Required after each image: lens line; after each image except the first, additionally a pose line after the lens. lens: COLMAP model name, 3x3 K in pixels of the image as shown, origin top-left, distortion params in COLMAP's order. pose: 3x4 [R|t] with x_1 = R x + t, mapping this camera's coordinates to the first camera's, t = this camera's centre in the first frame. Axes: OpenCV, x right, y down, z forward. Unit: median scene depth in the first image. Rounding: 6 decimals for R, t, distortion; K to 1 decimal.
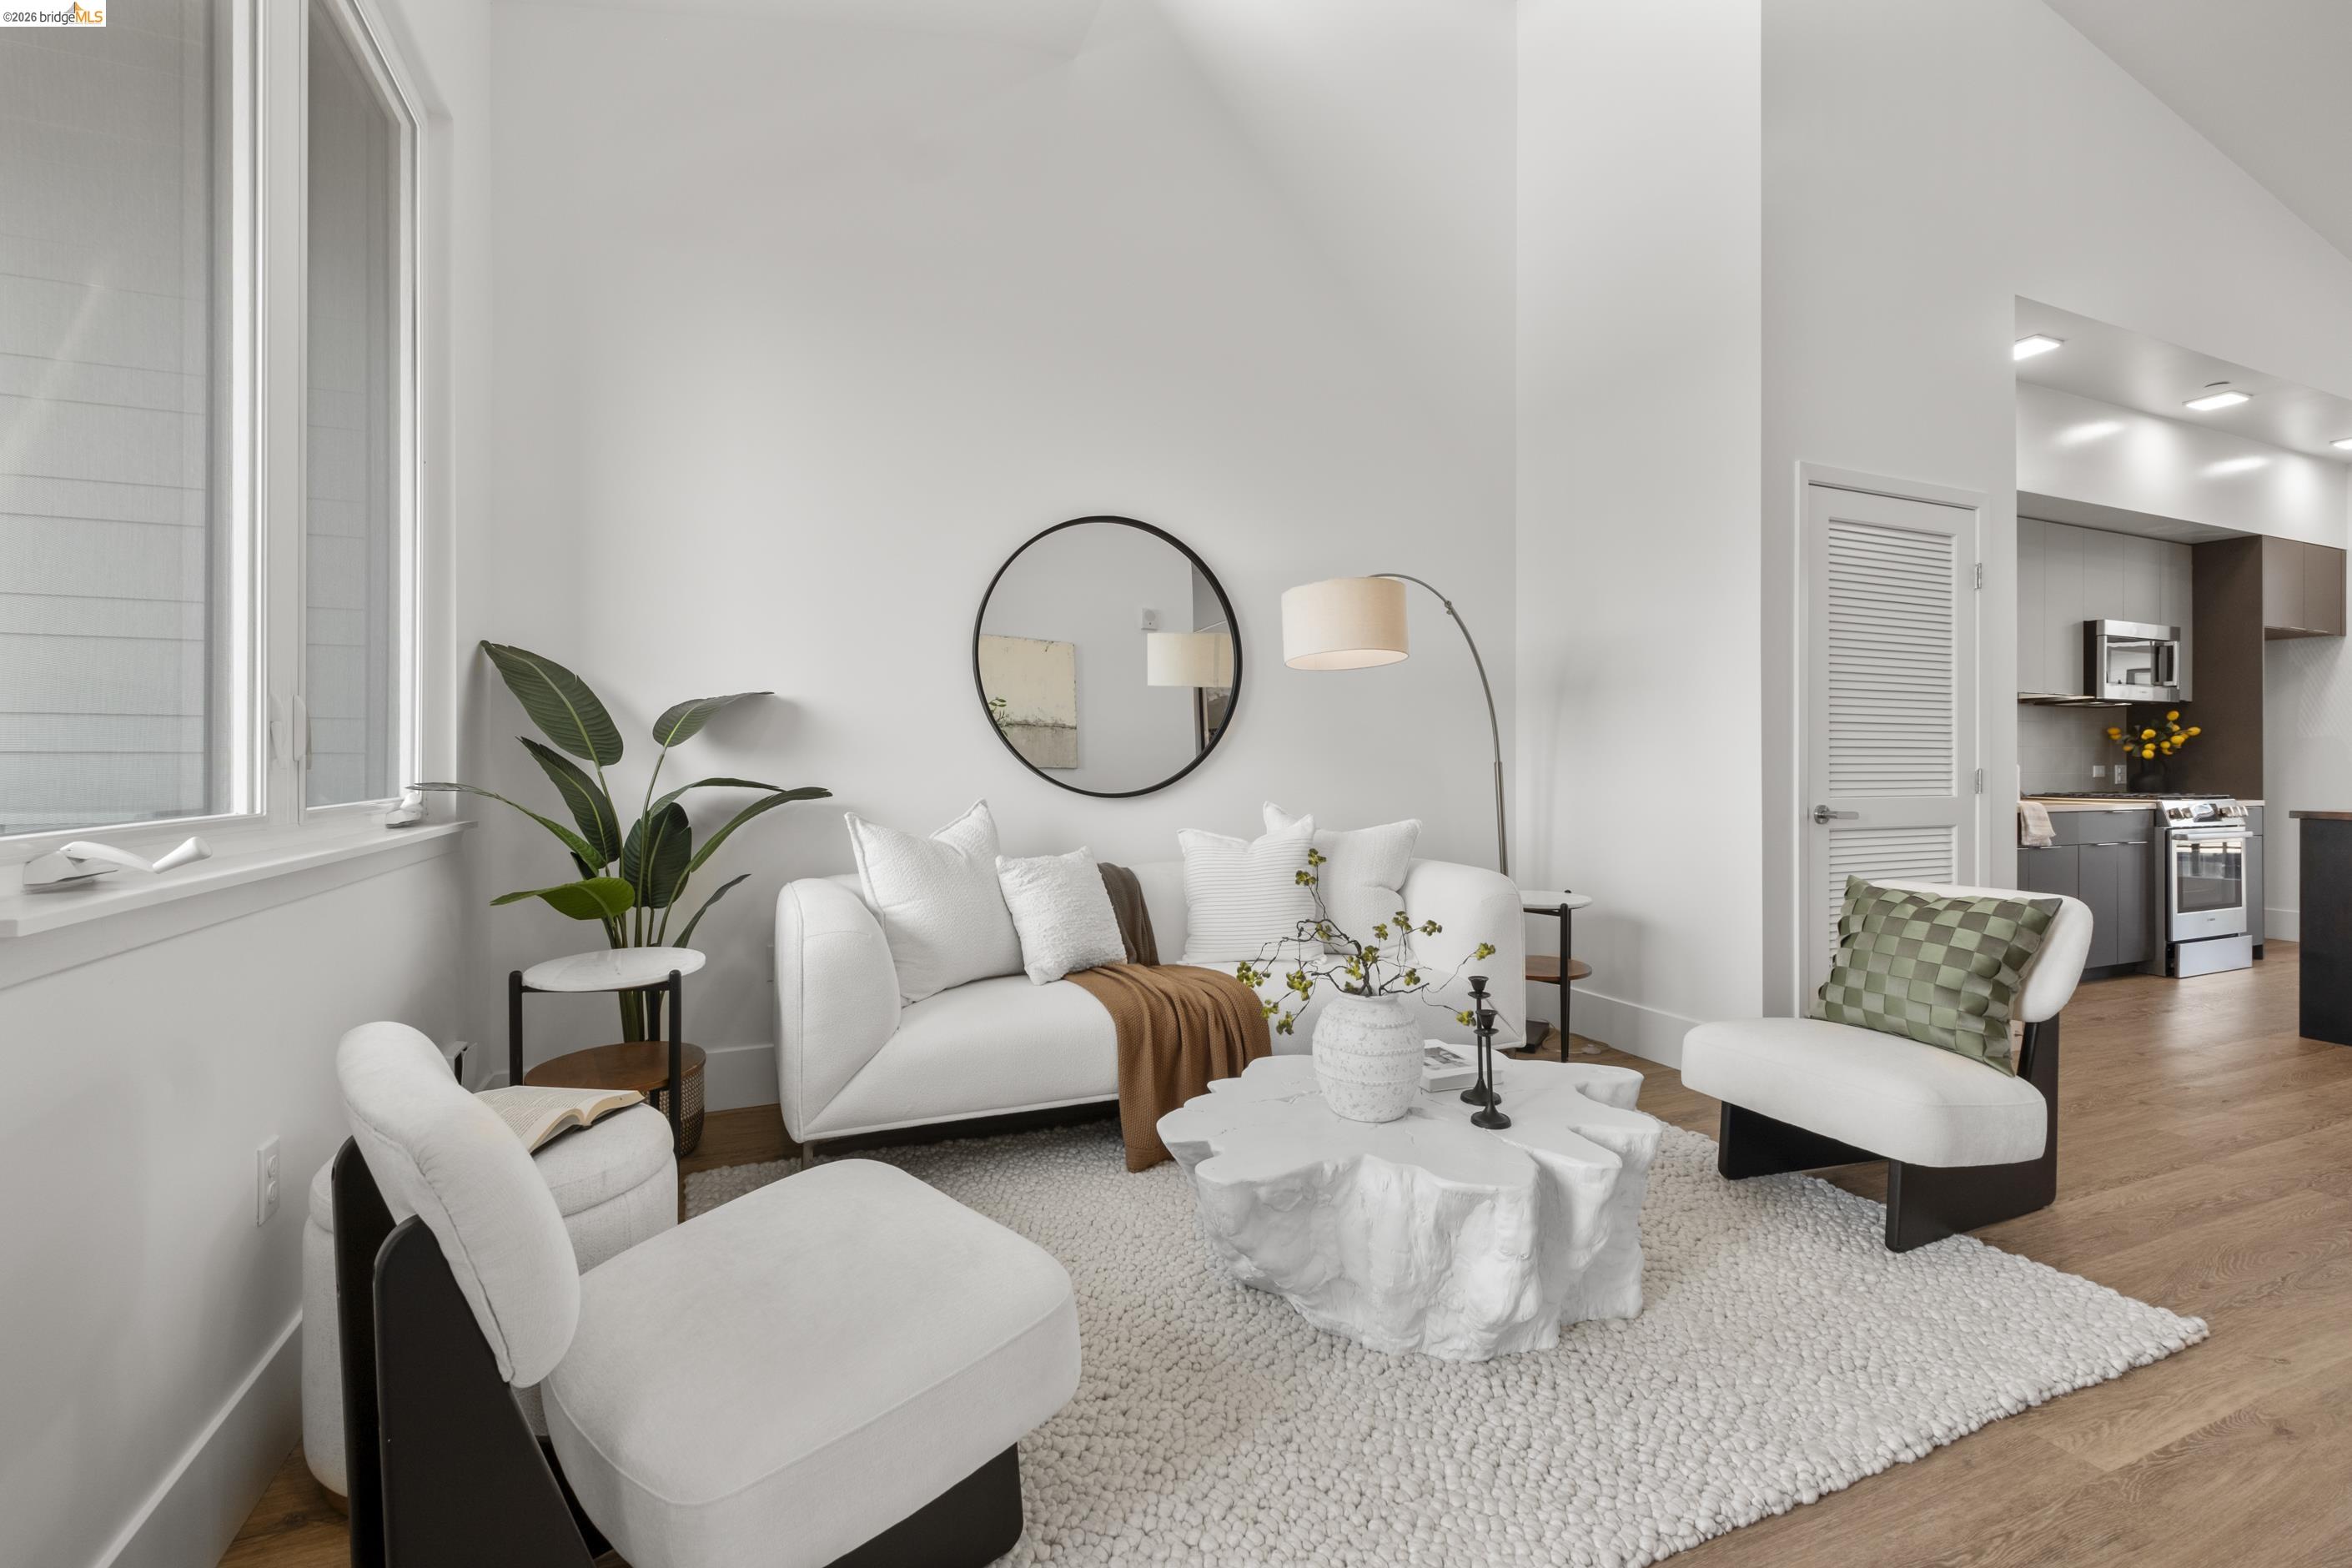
lens RADIAL K [[1032.1, 0, 1183.5], [0, 1032.1, 754.3], [0, 0, 1]] dist [0.002864, -0.002923]
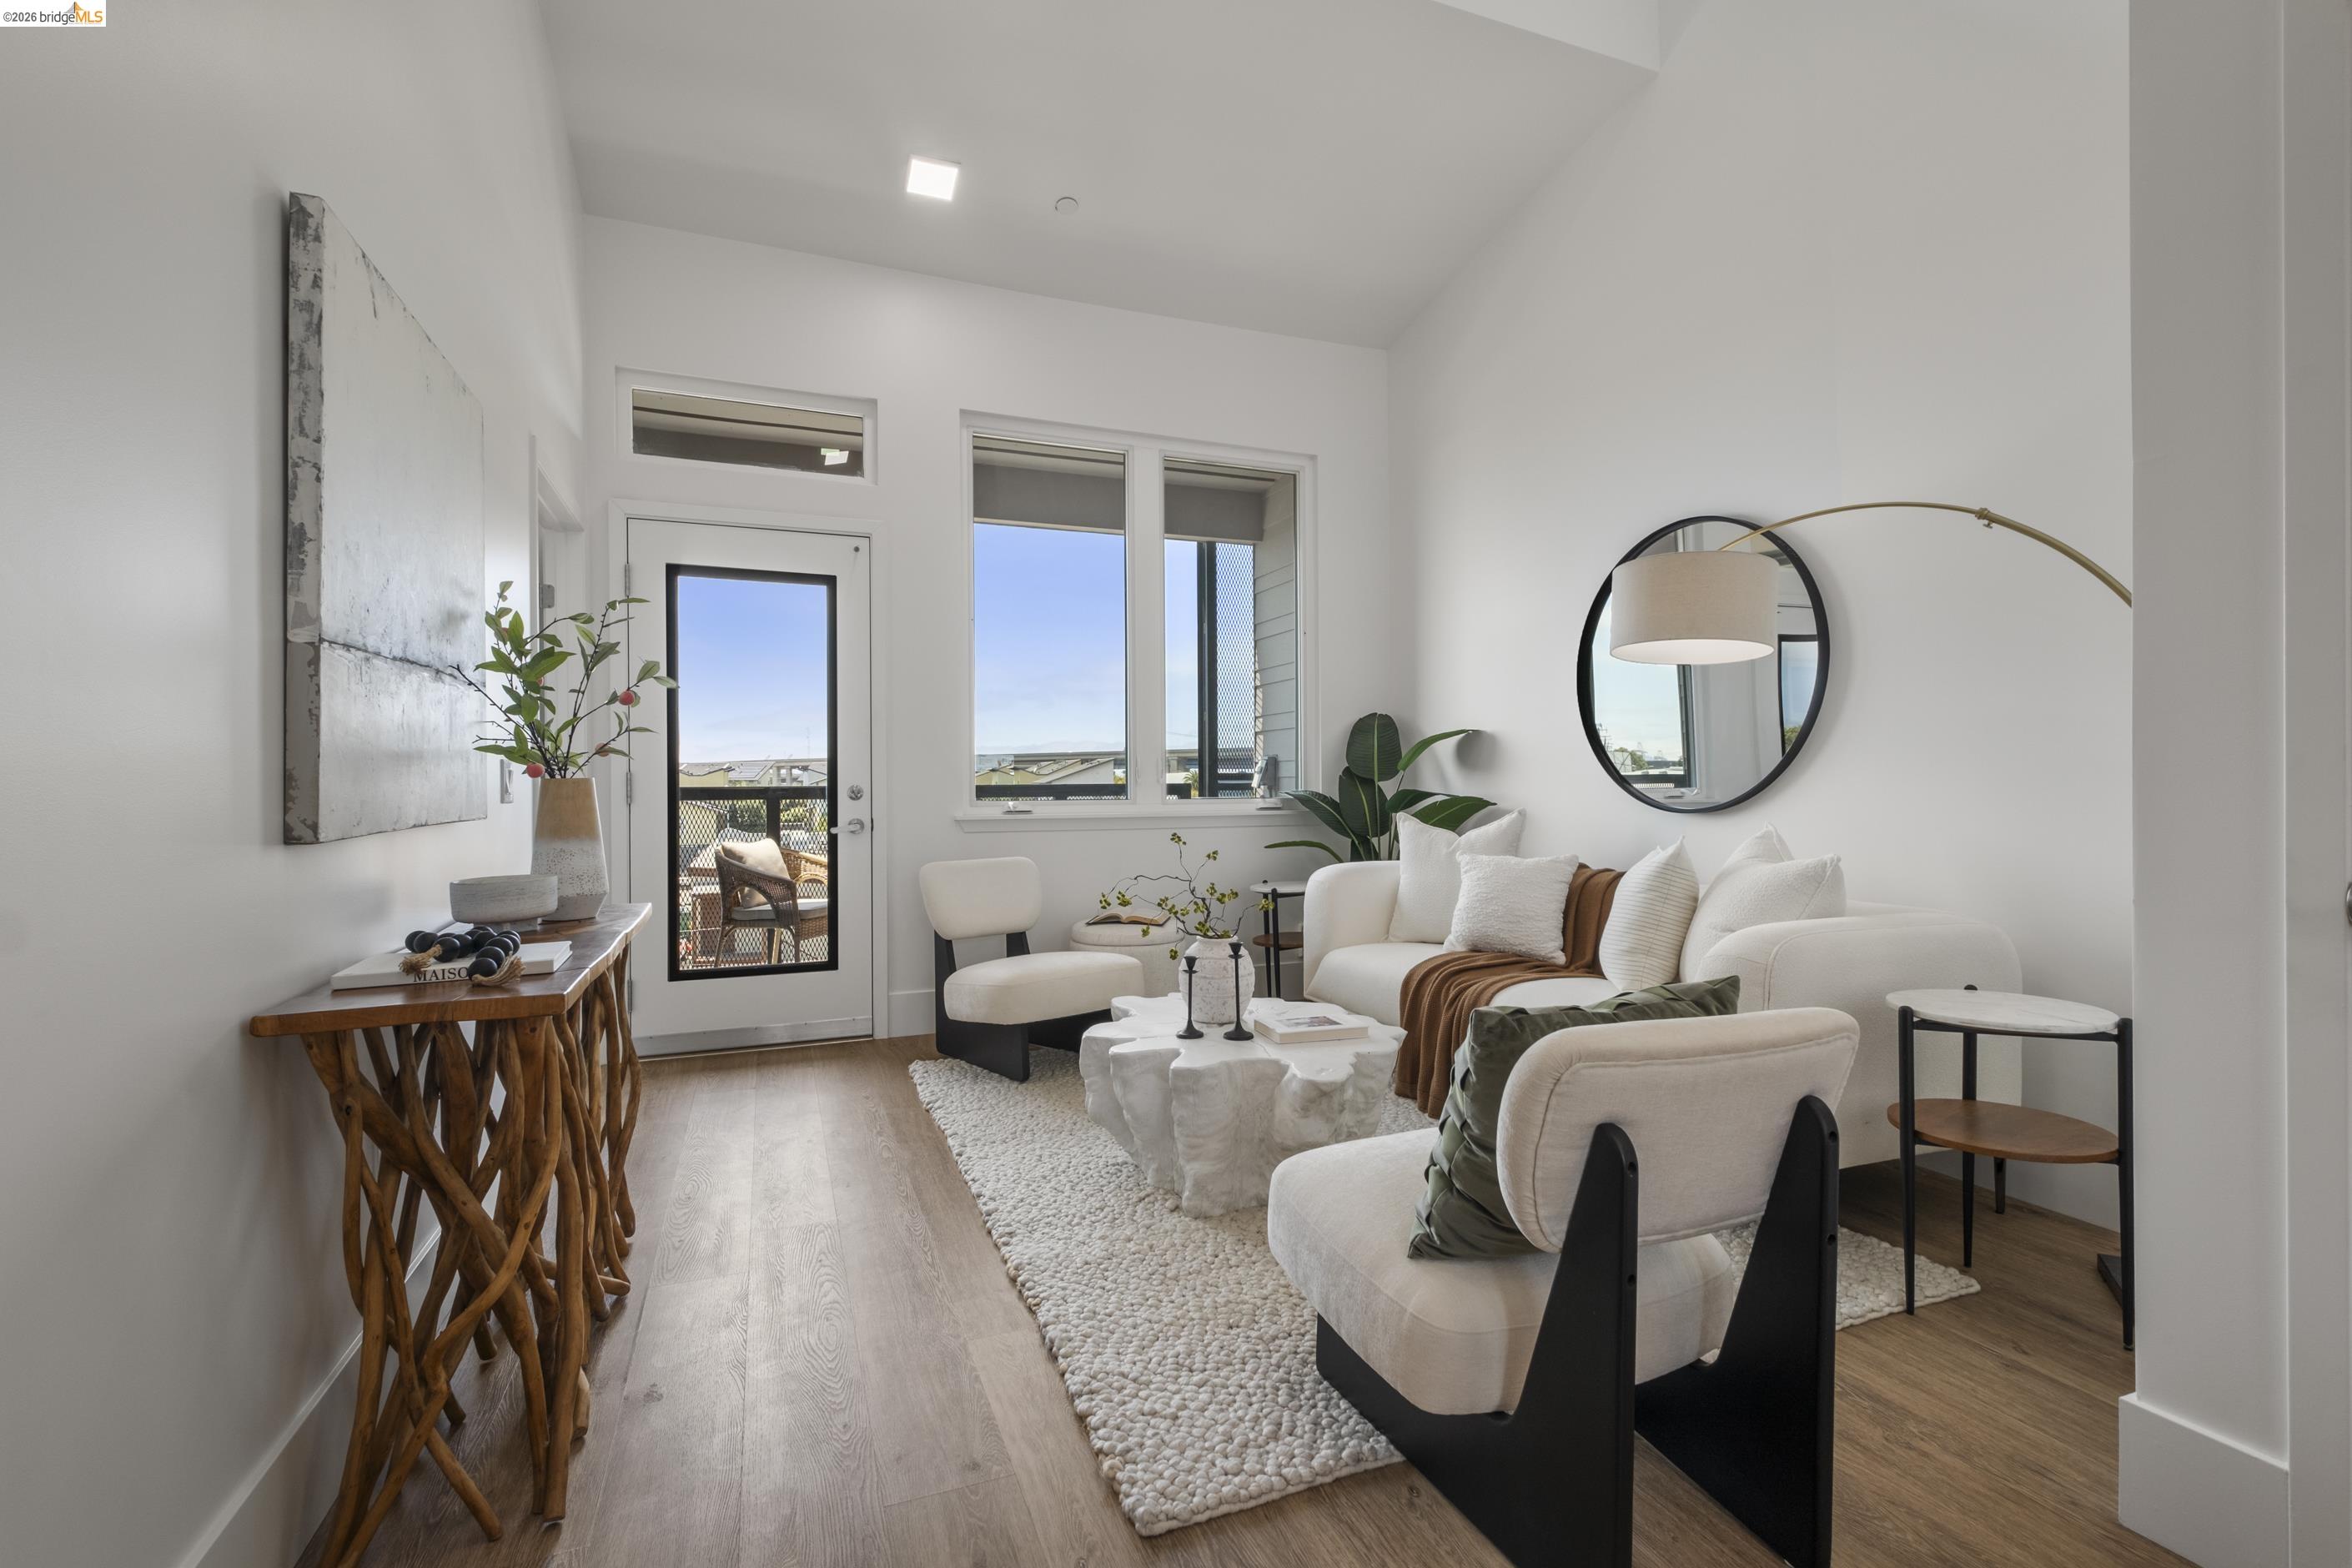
lens RADIAL K [[1054.4, 0, 1179.4], [0, 1054.4, 790.2], [0, 0, 1]] dist [-0.000203, -0.000577]
pose [[-0.030323, 0.004889, -0.999528, 1.452989], [0.014409, 0.999886, 0.004453, 0.015353], [0.999436, -0.014267, -0.030390, 0.872972]]
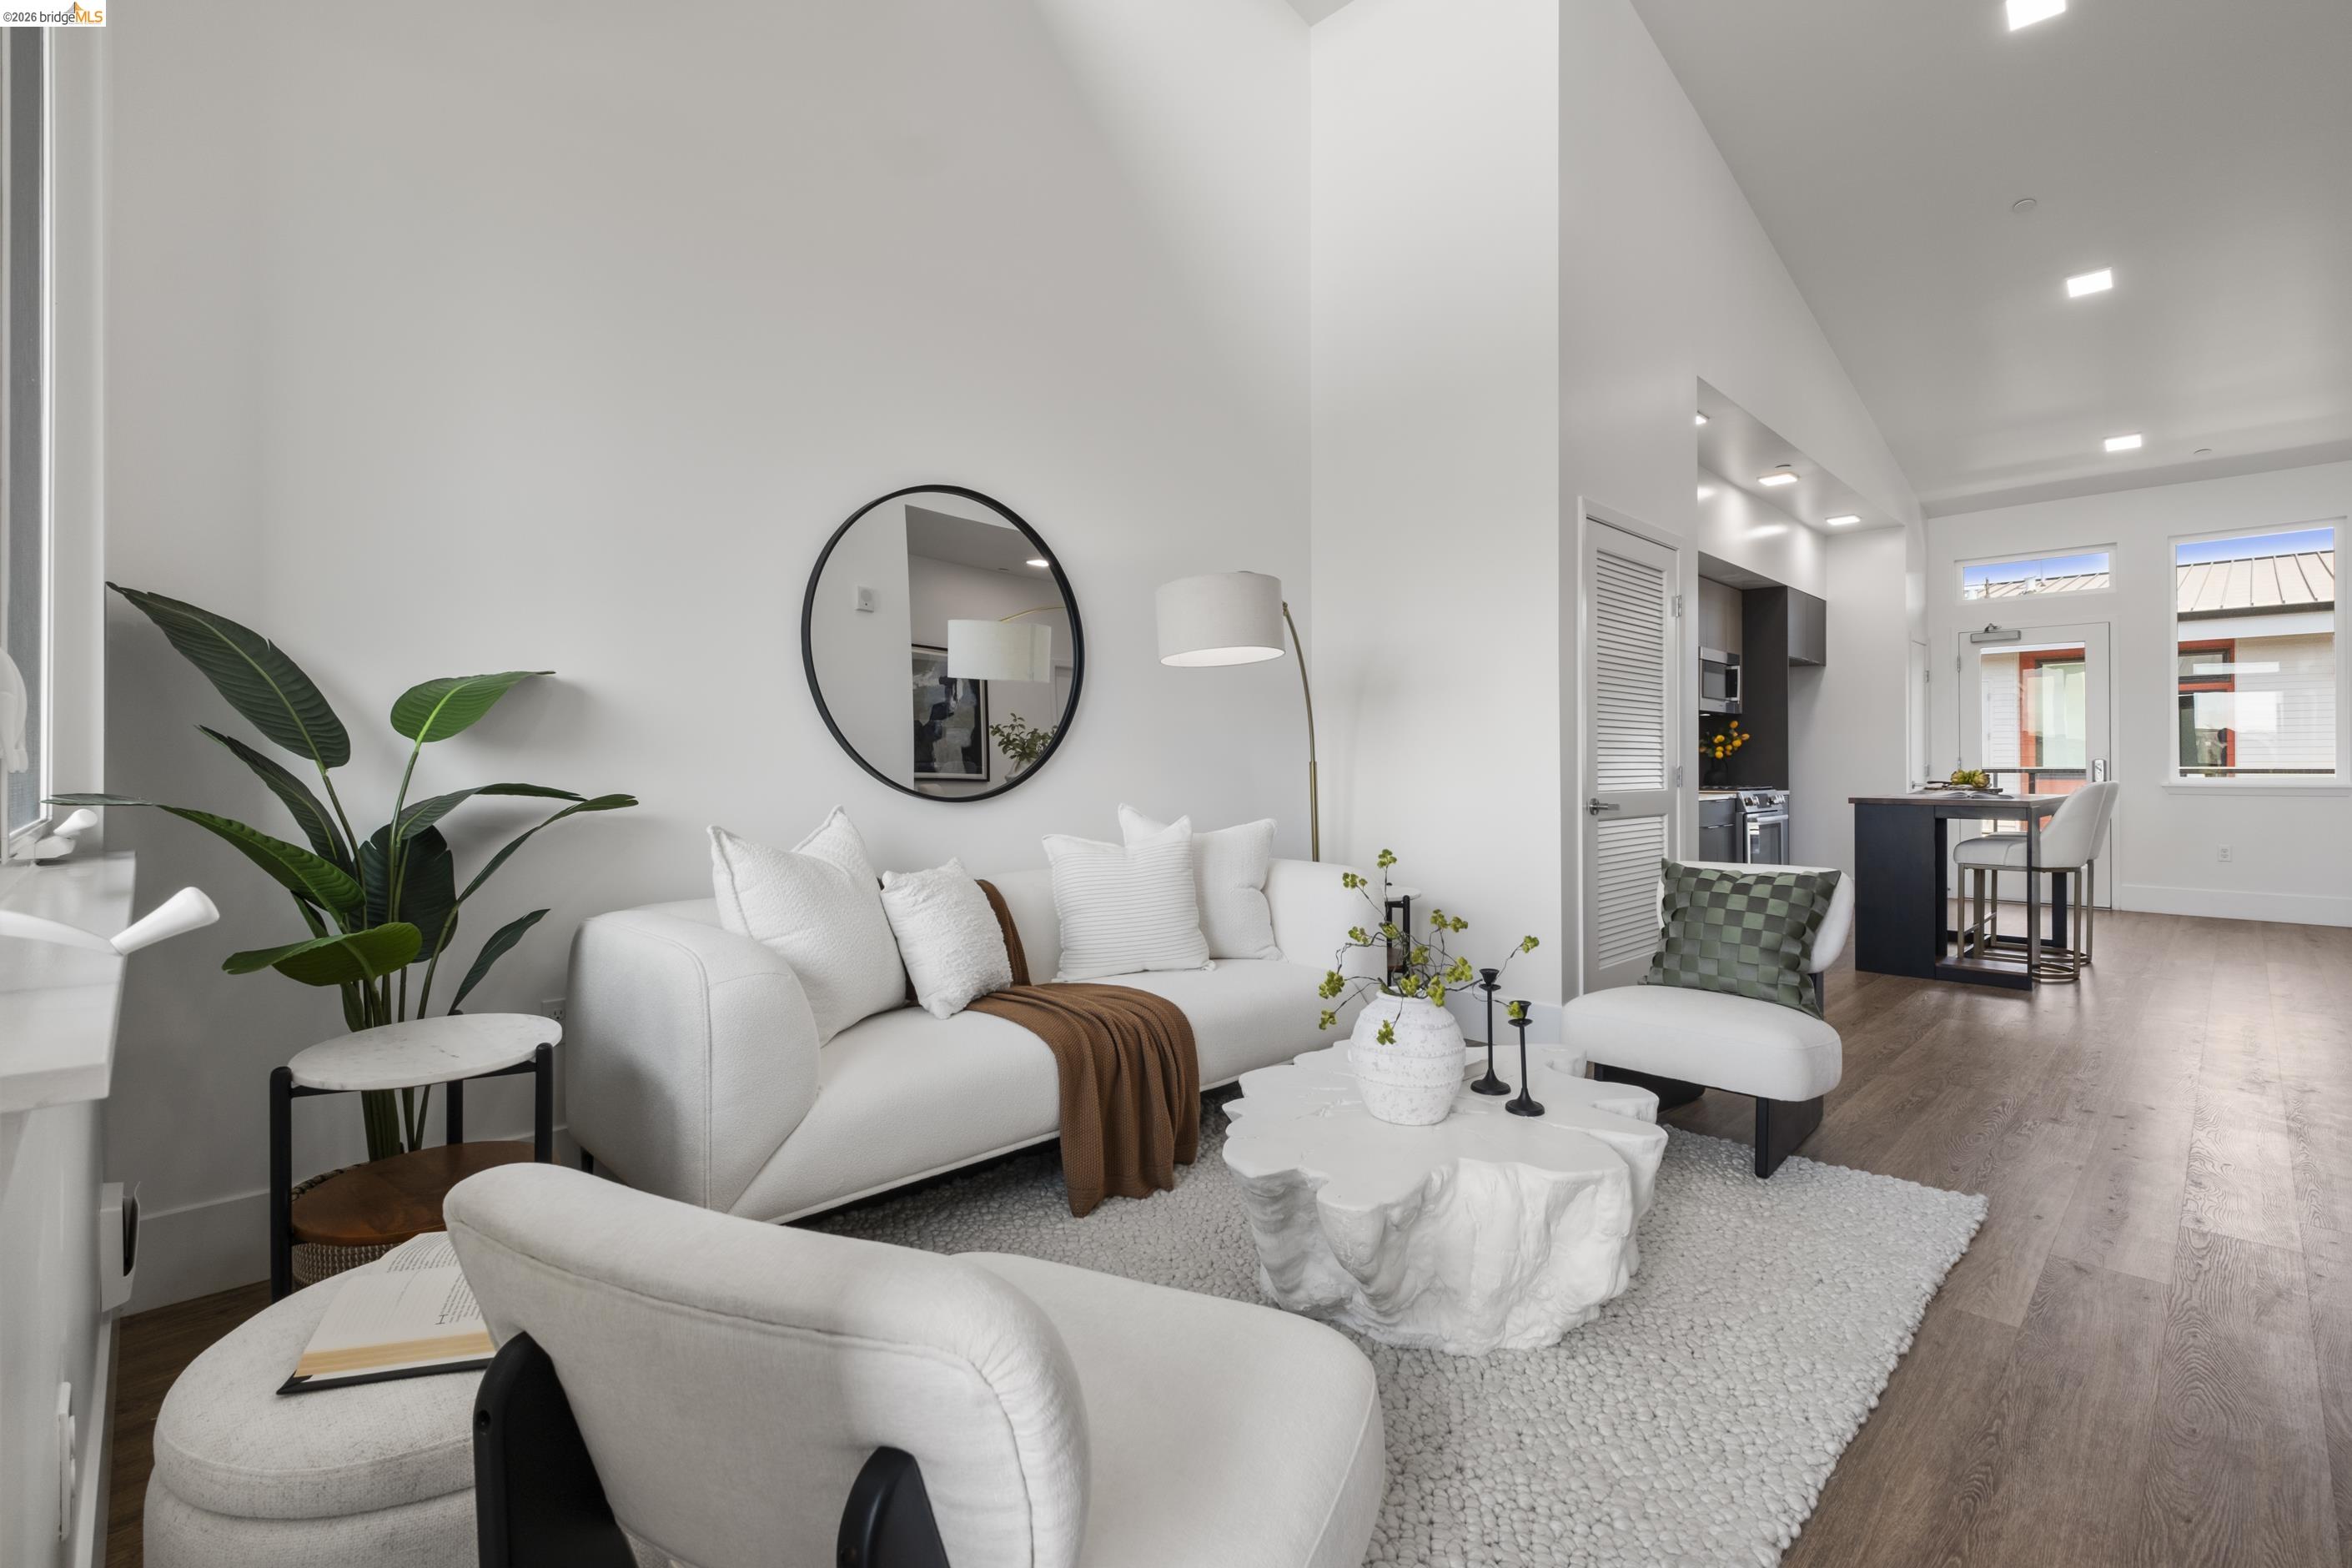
lens RADIAL K [[1047.8, 0, 1193.8], [0, 1047.8, 755.6], [0, 0, 1]] dist [-0.000697, -0.000166]
pose [[0.928301, 0.000377, 0.371830, -0.335142], [-0.000268, 1.000000, -0.000345, 0.003575], [-0.371830, 0.000221, 0.928301, 0.131023]]
